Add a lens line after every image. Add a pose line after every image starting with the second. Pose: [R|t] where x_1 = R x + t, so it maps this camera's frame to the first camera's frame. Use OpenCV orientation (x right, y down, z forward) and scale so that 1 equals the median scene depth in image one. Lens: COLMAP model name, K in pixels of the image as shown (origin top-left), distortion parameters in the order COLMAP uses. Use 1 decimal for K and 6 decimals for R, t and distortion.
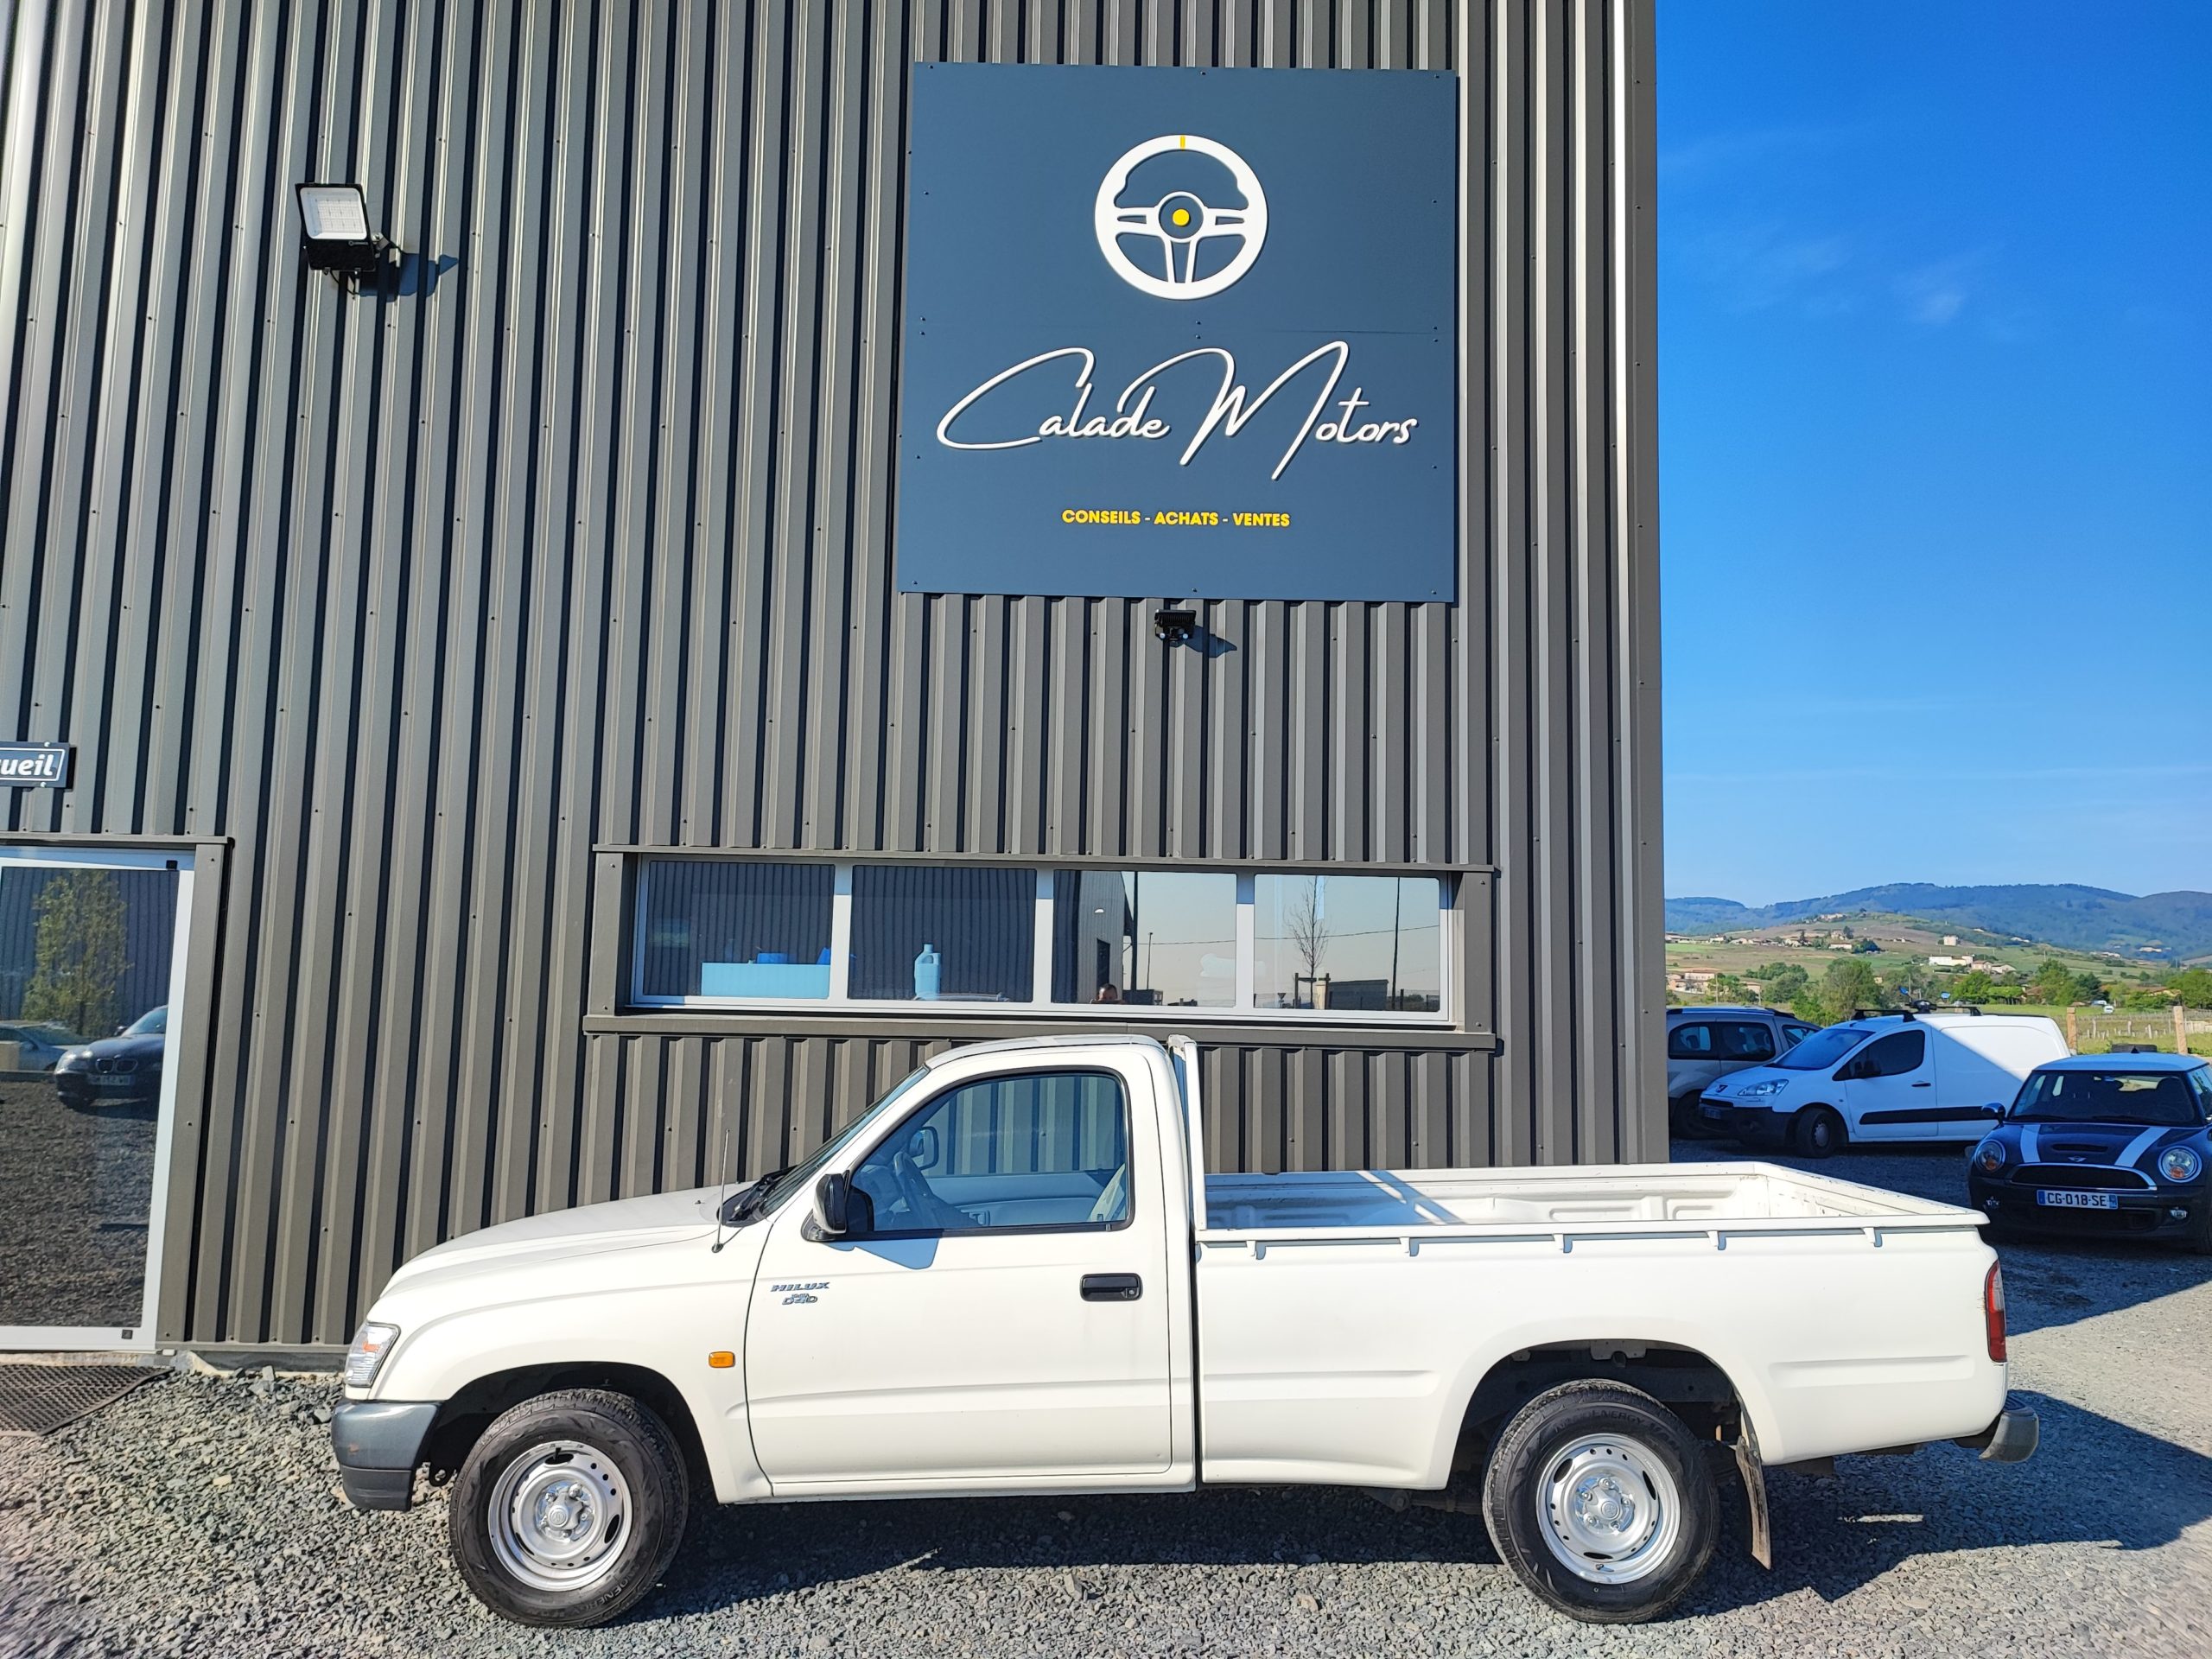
lens RADIAL K [[1581.2, 0, 1105.6], [0, 1581.2, 825.6], [0, 0, 1]] dist [0.024965, -0.000211]
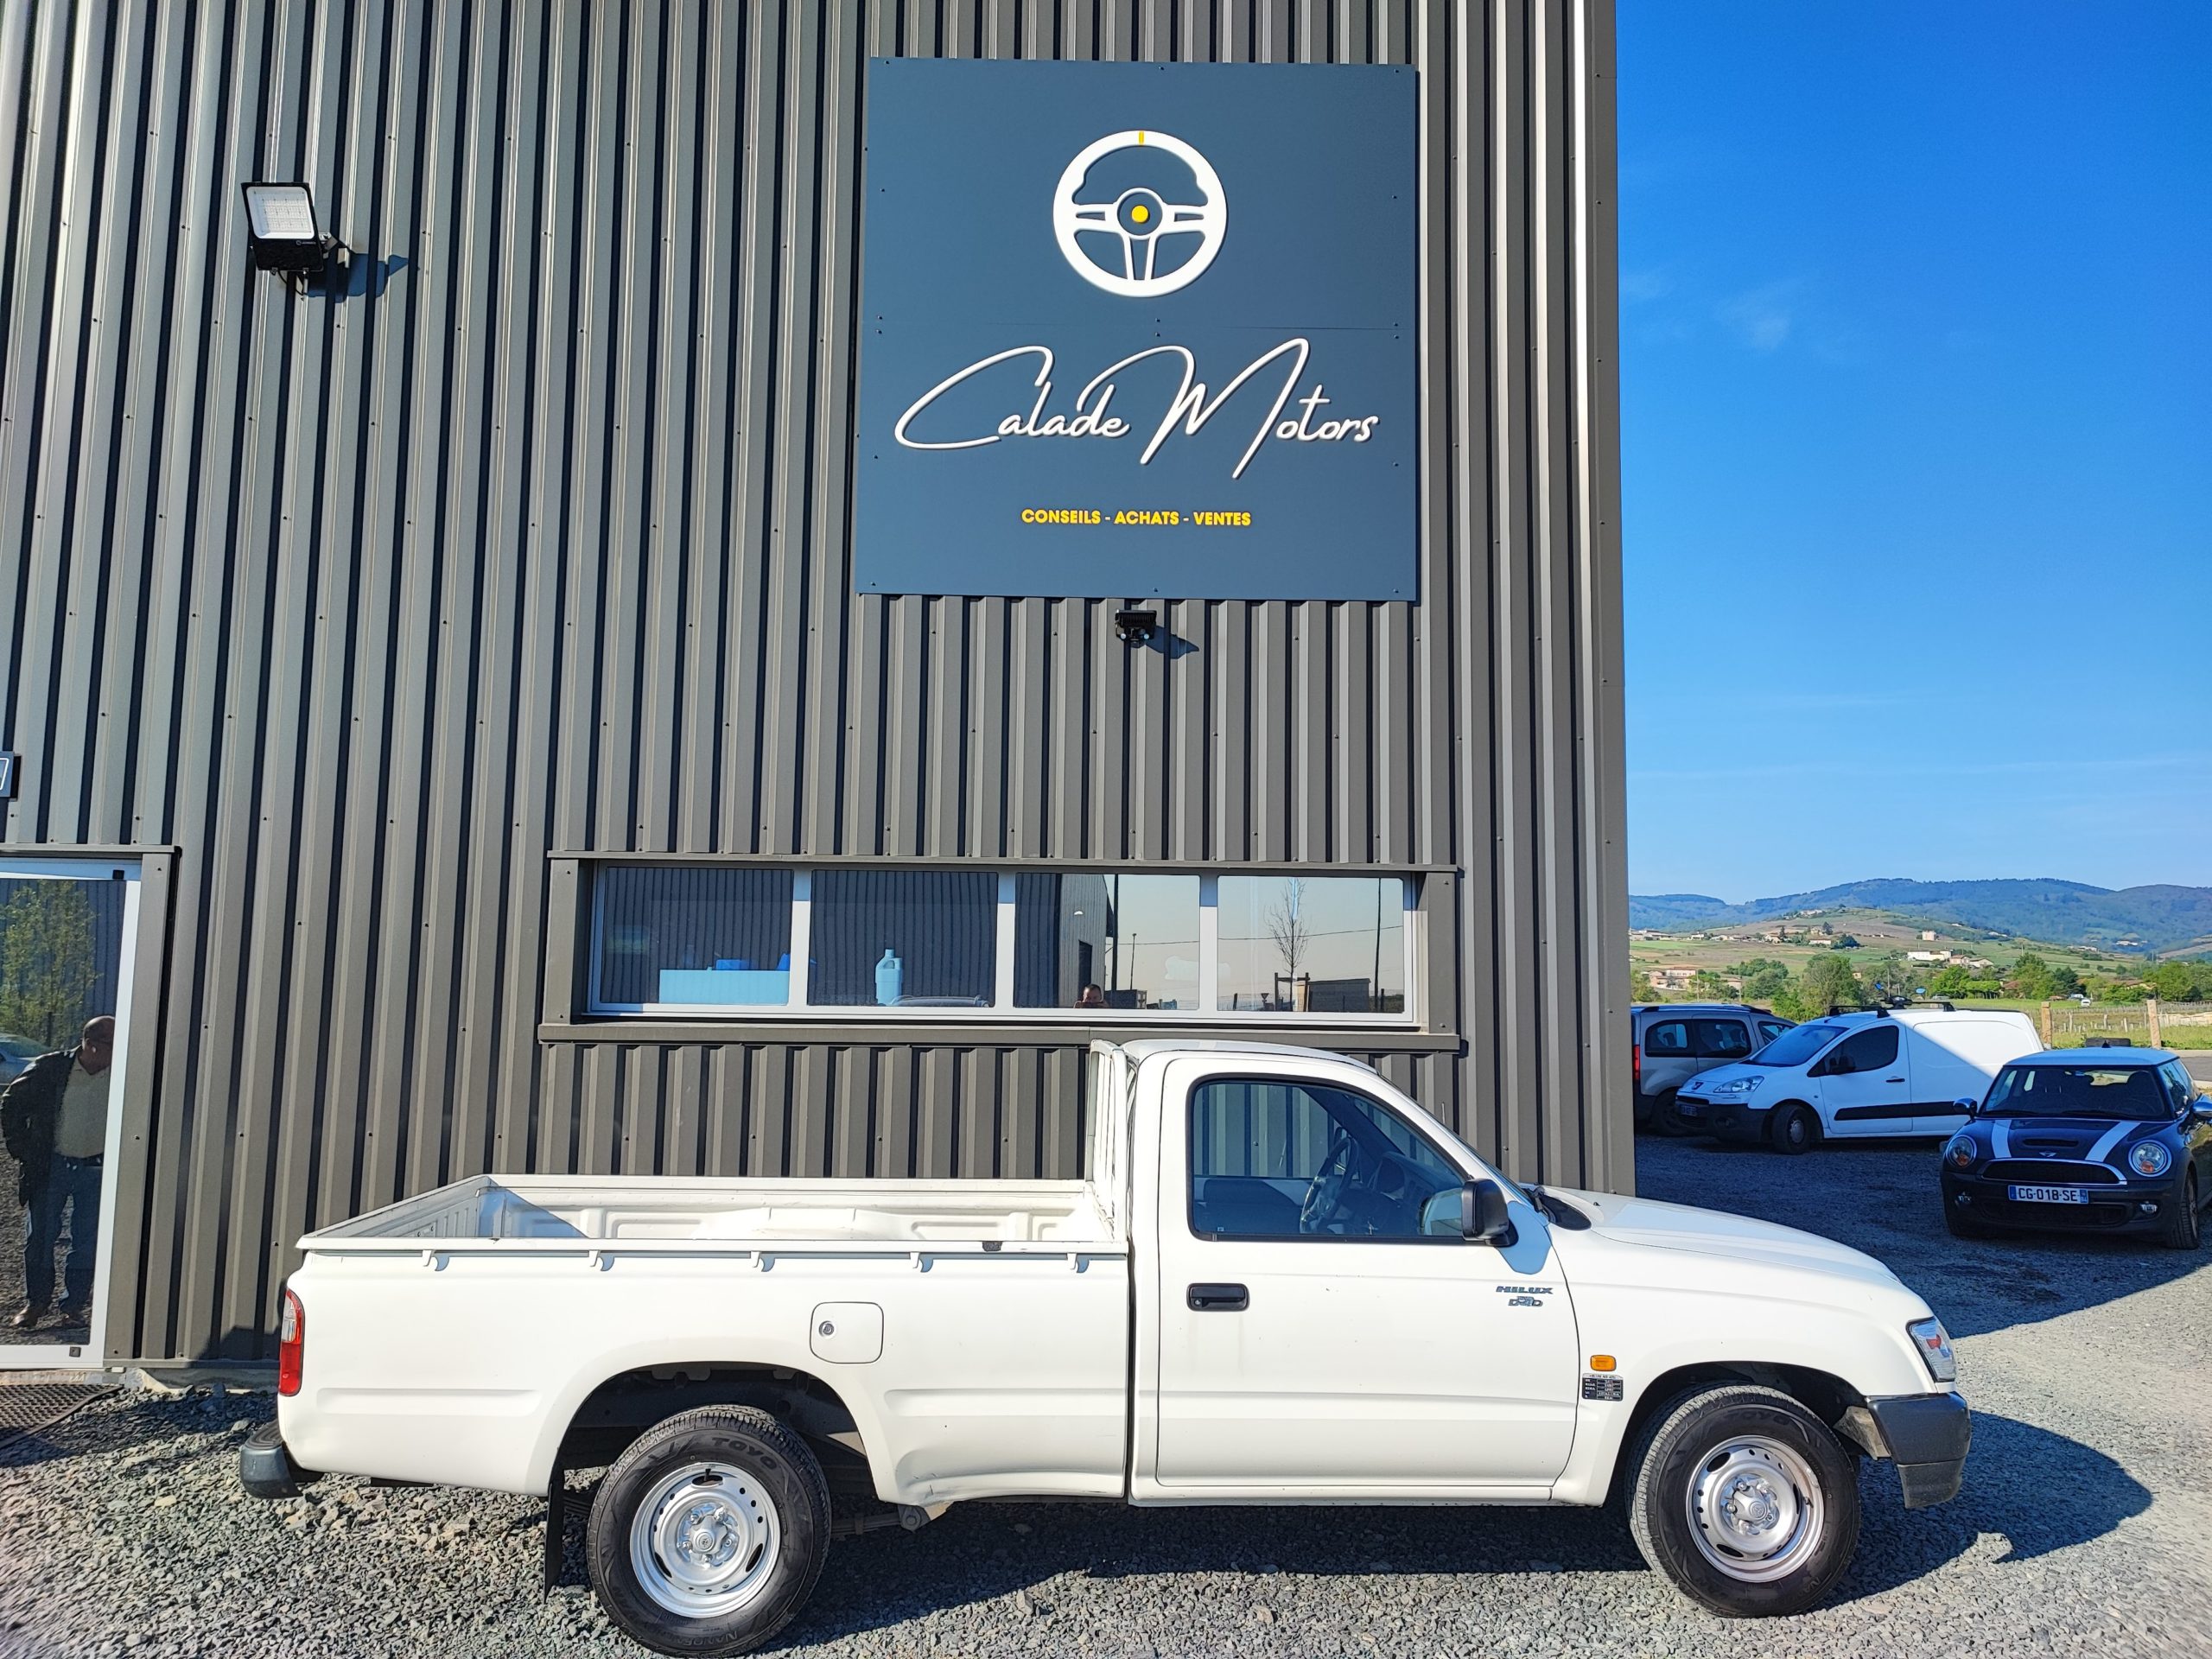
lens RADIAL K [[1576.4, 0, 1106.0], [0, 1576.4, 829.5], [0, 0, 1]] dist [0.027937, -0.003998]
pose [[0.999939, -0.007062, 0.008509, 0.015932], [0.007047, 0.999974, 0.001824, -0.000752], [-0.008522, -0.001764, 0.999962, 0.011290]]
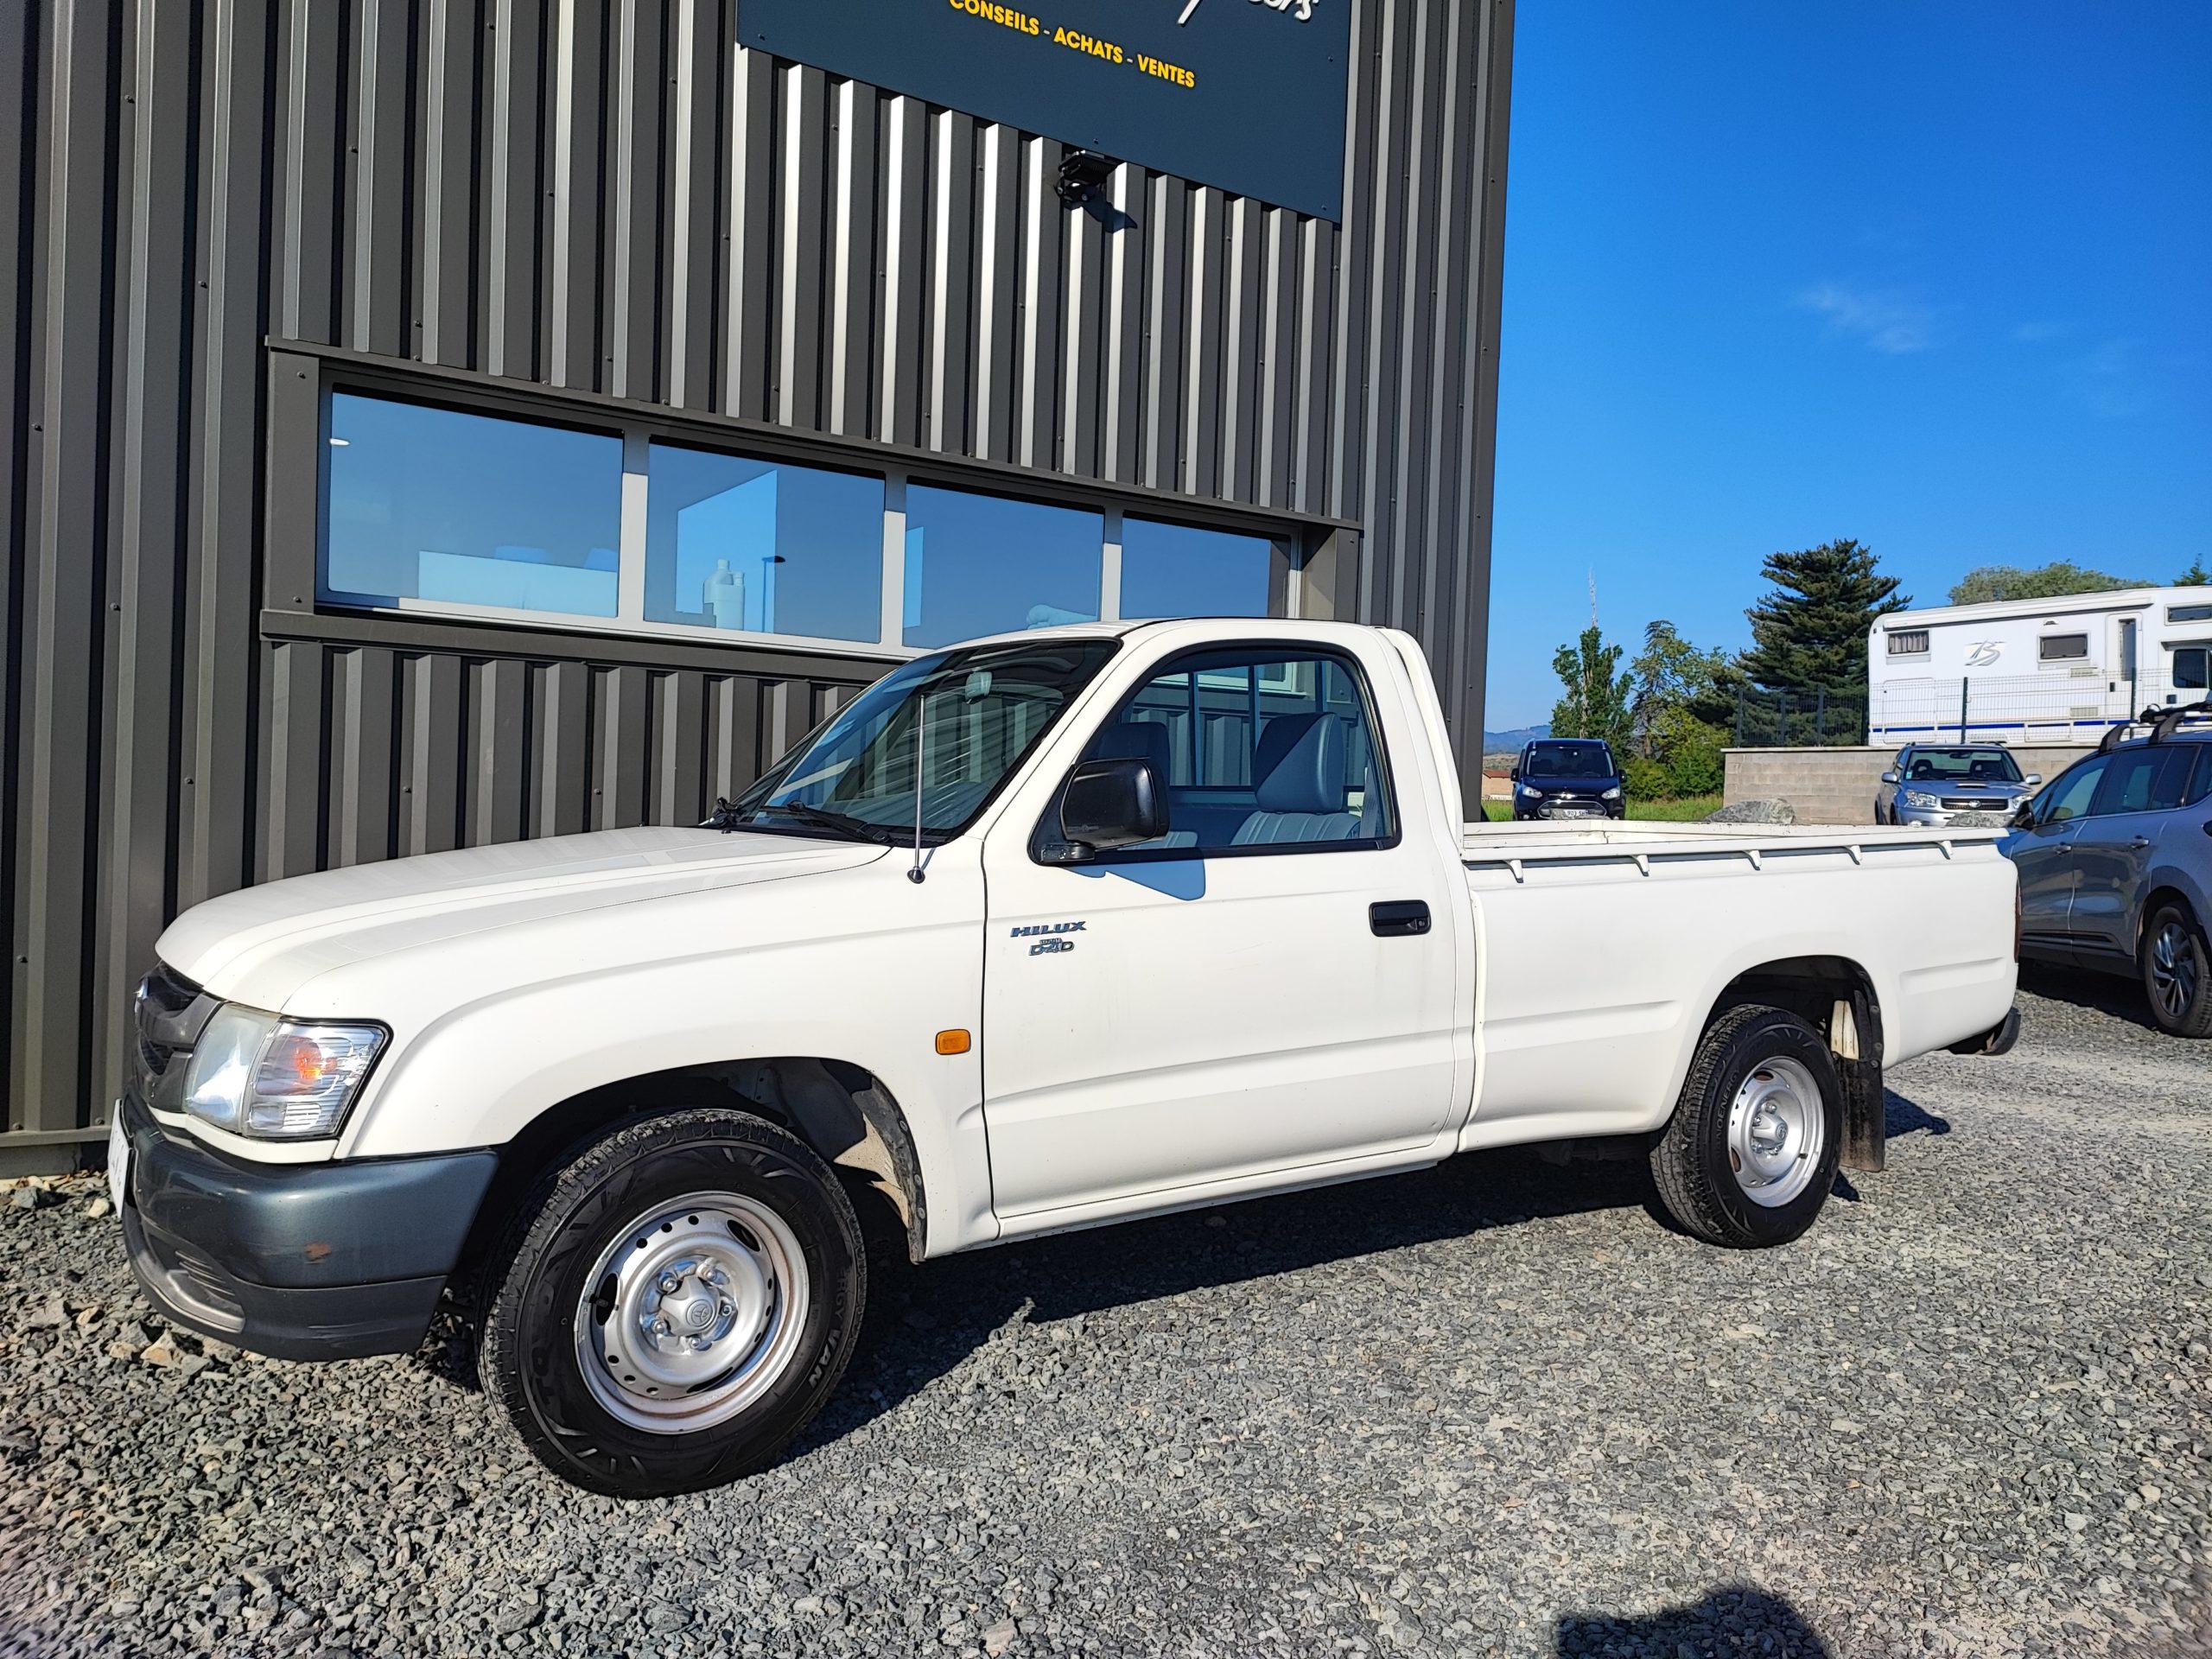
lens RADIAL K [[1464.1, 0, 1106.0], [0, 1464.1, 829.5], [0, 0, 1]] dist [0.024728, -0.000046]
pose [[0.873821, -0.002463, 0.486241, -0.309648], [-0.057533, 0.992439, 0.108420, 0.120107], [-0.482832, -0.122715, 0.867073, 0.305786]]
